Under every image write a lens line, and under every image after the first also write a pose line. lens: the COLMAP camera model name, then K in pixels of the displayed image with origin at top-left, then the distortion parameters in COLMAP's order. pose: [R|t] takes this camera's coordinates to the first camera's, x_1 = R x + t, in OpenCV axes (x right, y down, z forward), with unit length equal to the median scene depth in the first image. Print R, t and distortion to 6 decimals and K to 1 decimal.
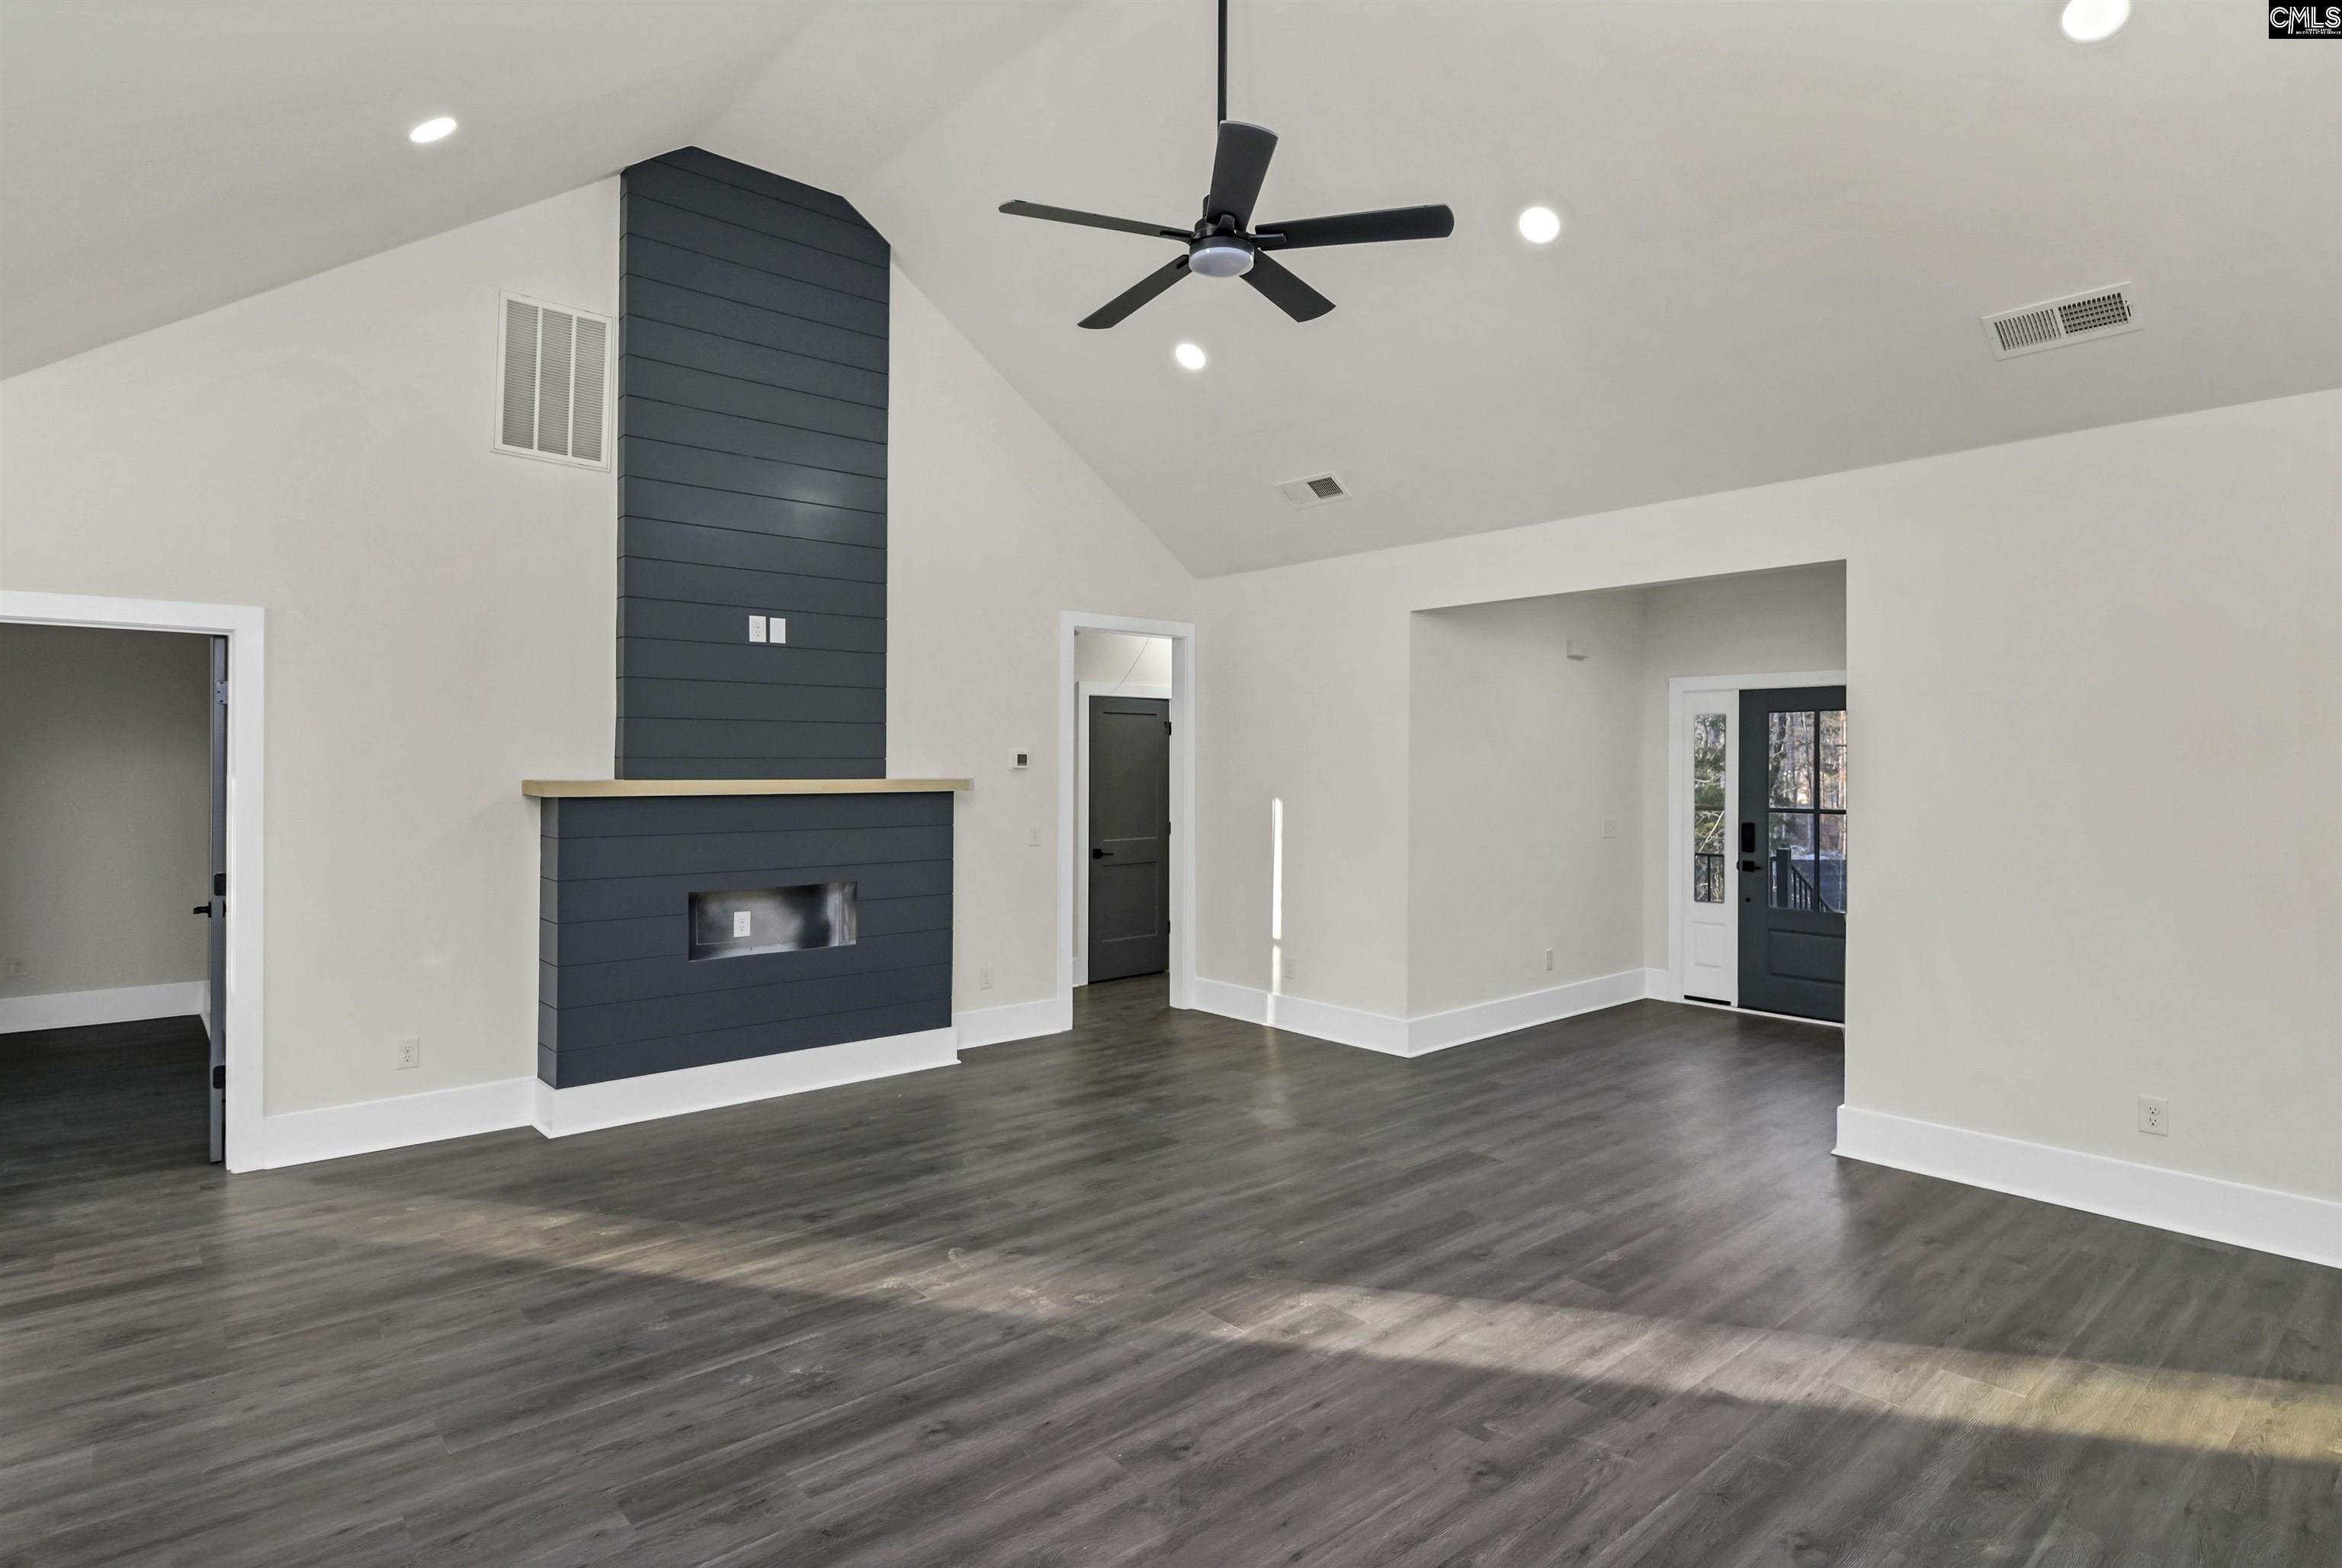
lens RADIAL K [[1206.7, 0, 1120.6], [0, 1206.7, 764.5], [0, 0, 1]] dist [0.001932, -0.007178]
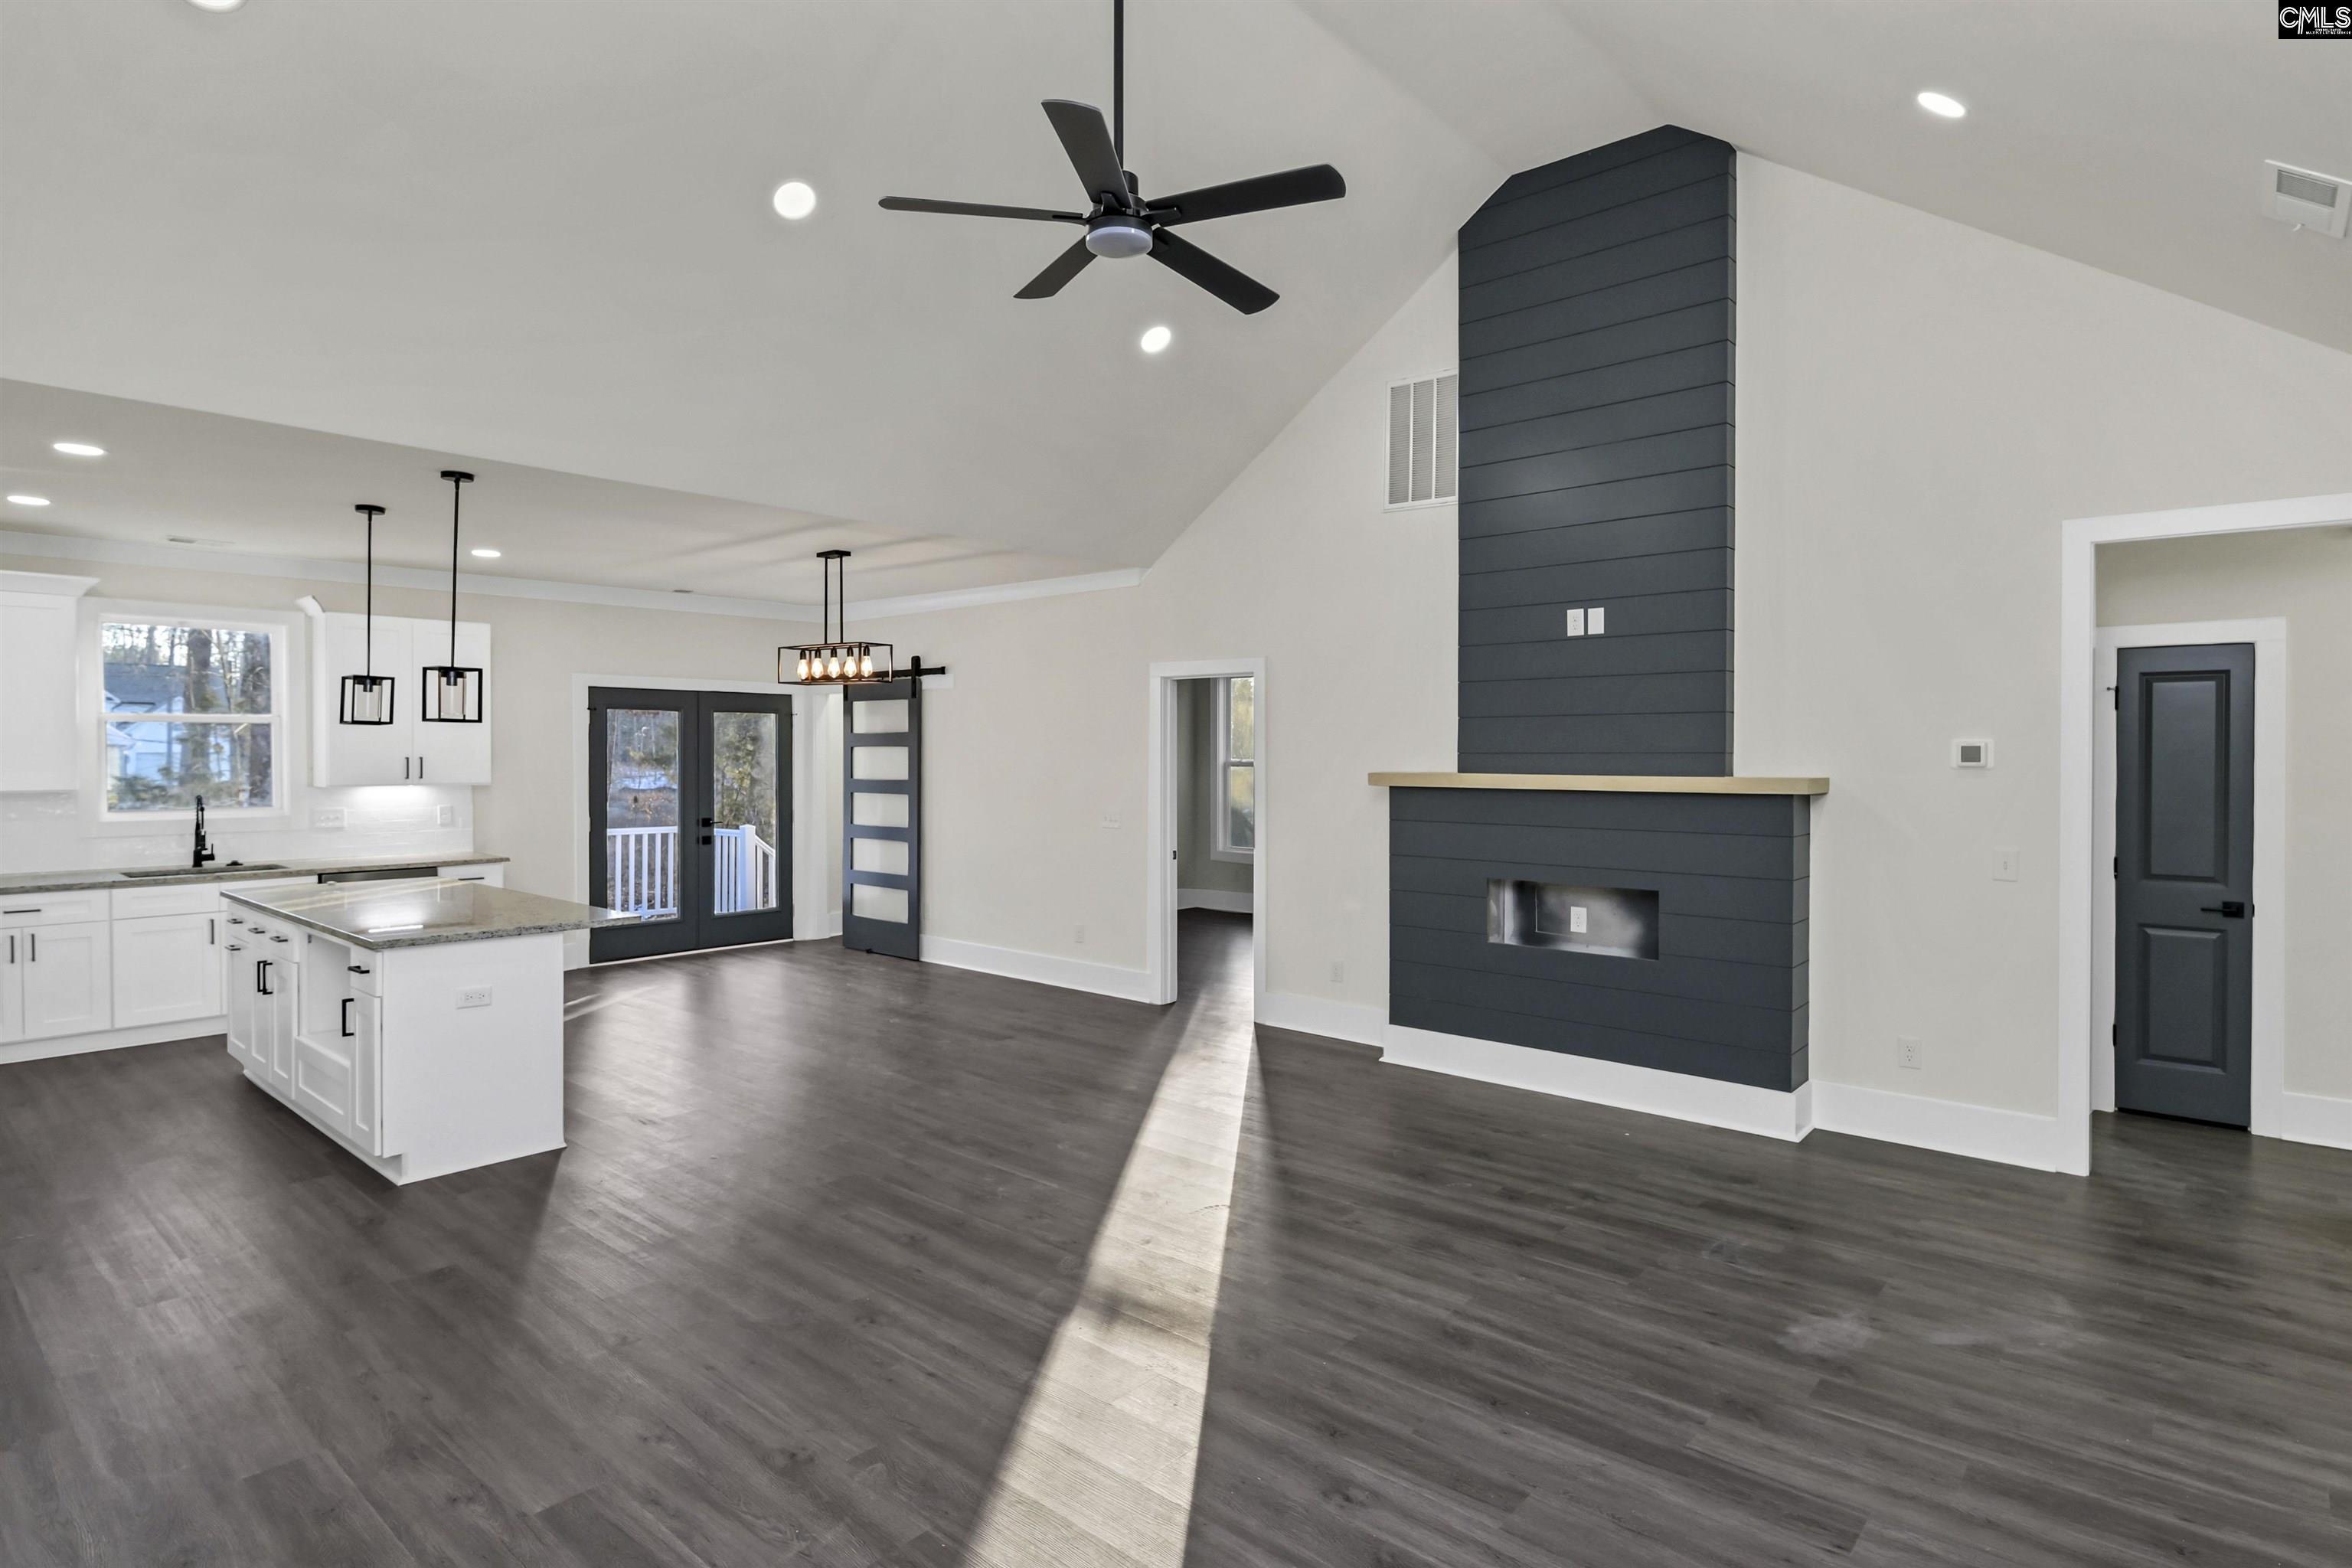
lens RADIAL K [[1212.0, 0, 1218.0], [0, 1212.0, 768.5], [0, 0, 1]] dist [0.001932, -0.007178]
pose [[0.170009, 0.010191, -0.985390, 0.838084], [-0.000322, 0.999947, 0.010286, -0.003886], [0.985442, -0.001432, 0.170003, 0.723804]]
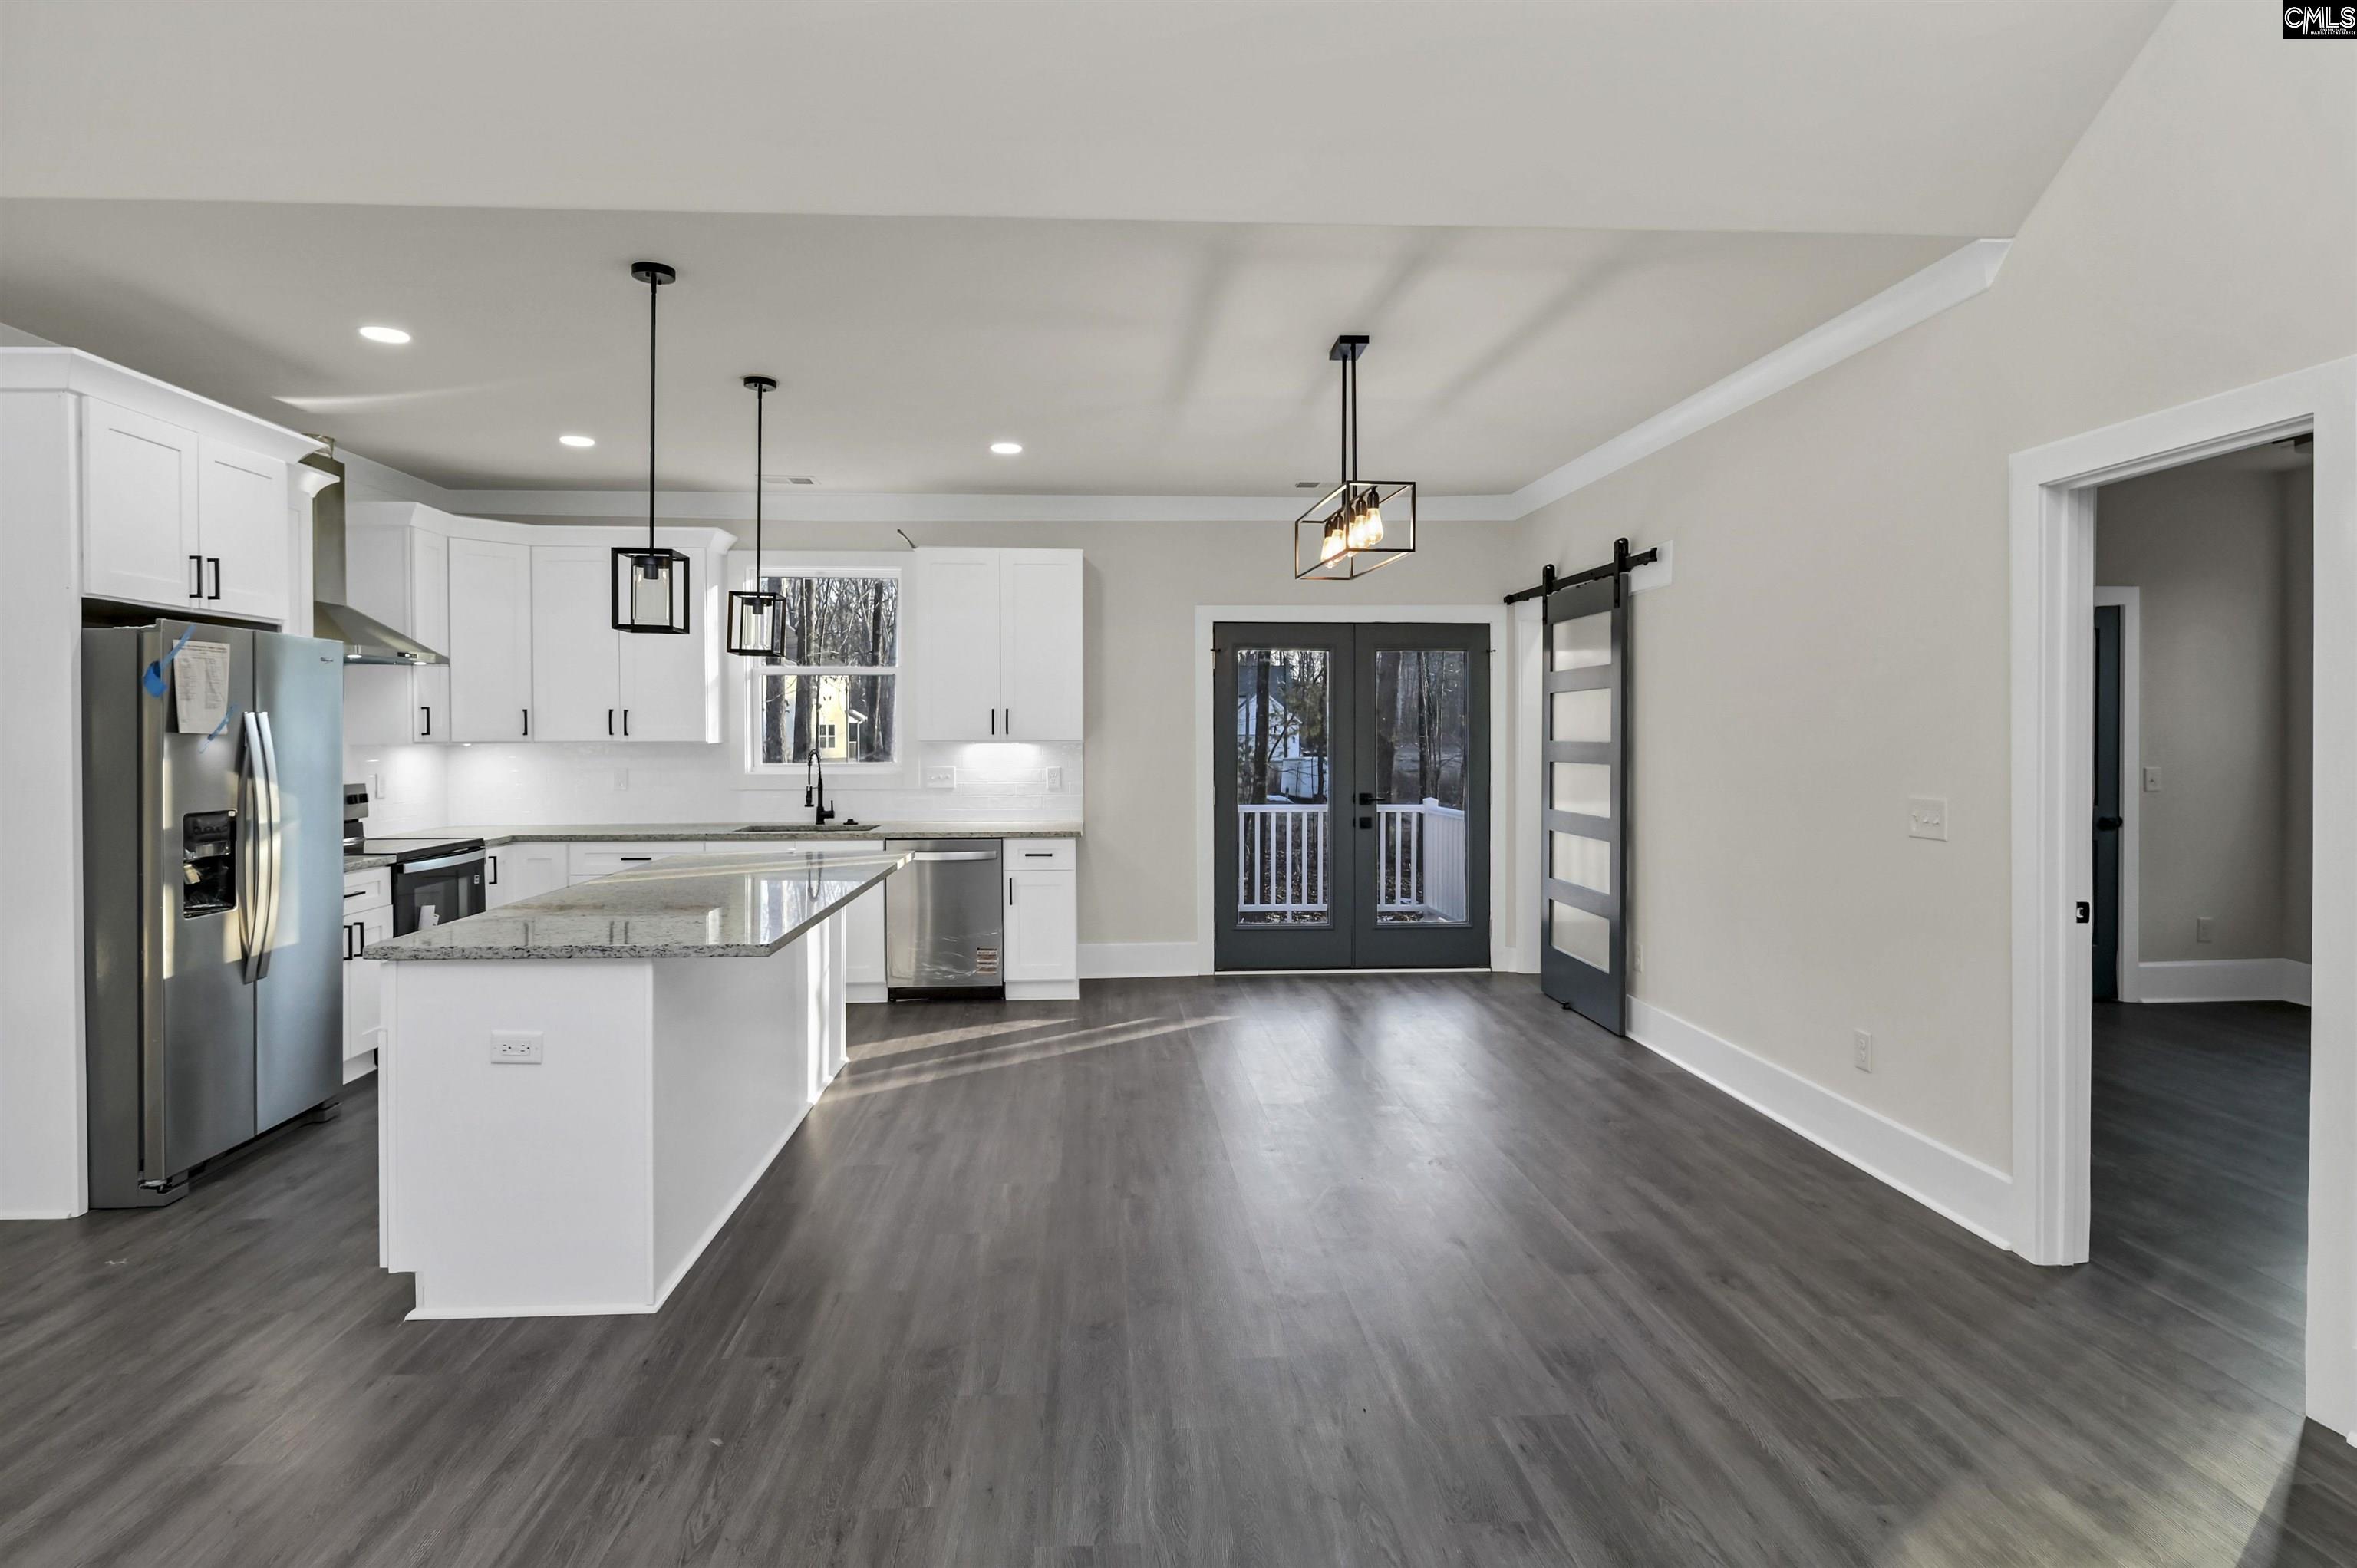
lens RADIAL K [[1214.4, 0, 1187.0], [0, 1214.4, 752.5], [0, 0, 1]] dist [0.001932, -0.007178]
pose [[-0.594566, 0.008505, -0.804002, 0.000539], [-0.000377, 0.999941, 0.010857, 0.035285], [0.804047, 0.006758, -0.594528, 0.960119]]
